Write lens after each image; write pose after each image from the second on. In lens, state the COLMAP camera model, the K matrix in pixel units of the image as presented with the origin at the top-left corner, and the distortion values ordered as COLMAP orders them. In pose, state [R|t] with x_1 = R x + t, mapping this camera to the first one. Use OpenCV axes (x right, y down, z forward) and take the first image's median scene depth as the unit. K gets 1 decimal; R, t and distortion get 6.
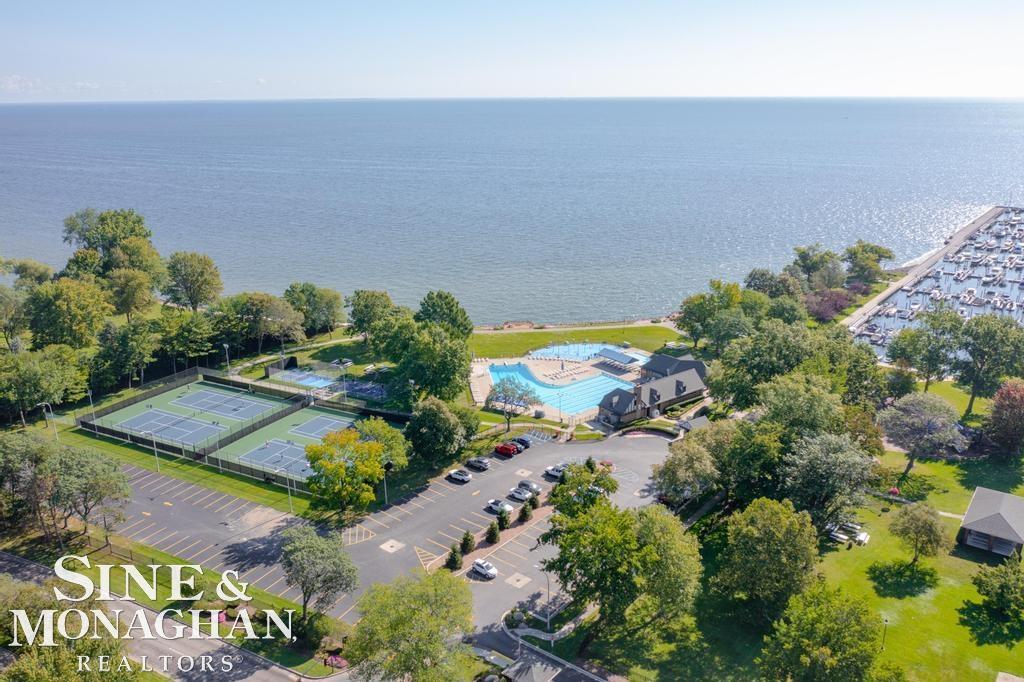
lens RADIAL K [[809.2, 0, 512.0], [0, 809.2, 341.0], [0, 0, 1]] dist [-0.015565, -0.003760]
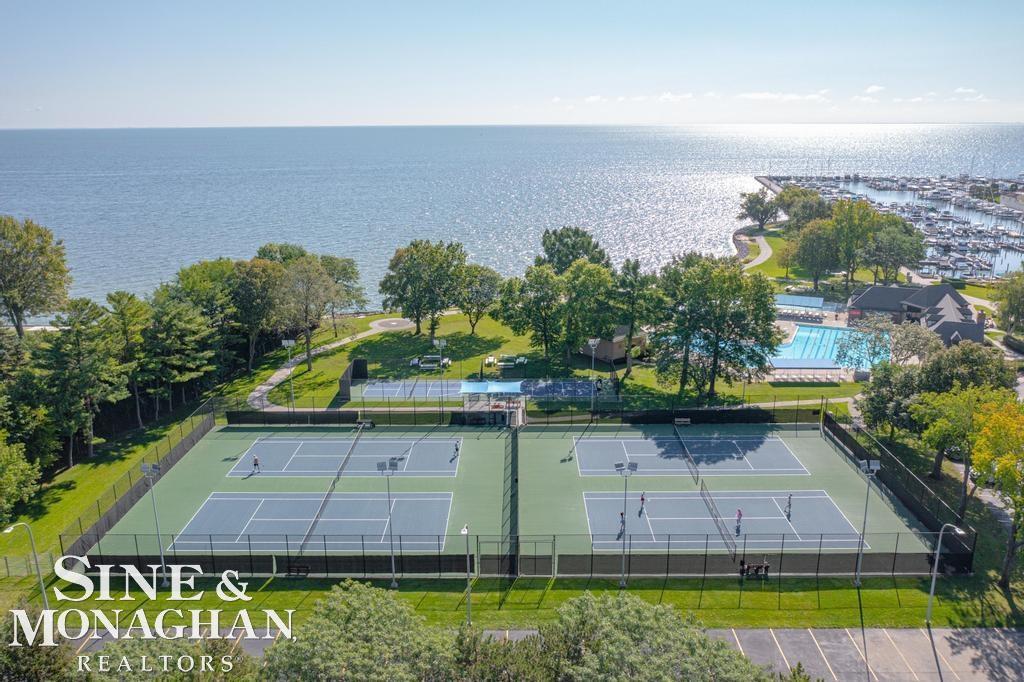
lens RADIAL K [[809.2, 0, 512.0], [0, 809.2, 341.0], [0, 0, 1]] dist [-0.015565, -0.003760]
pose [[0.884632, -0.119027, 0.450843, -0.416199], [0.135448, 0.990776, -0.004197, 0.023140], [-0.446185, 0.064779, 0.892593, 0.460043]]
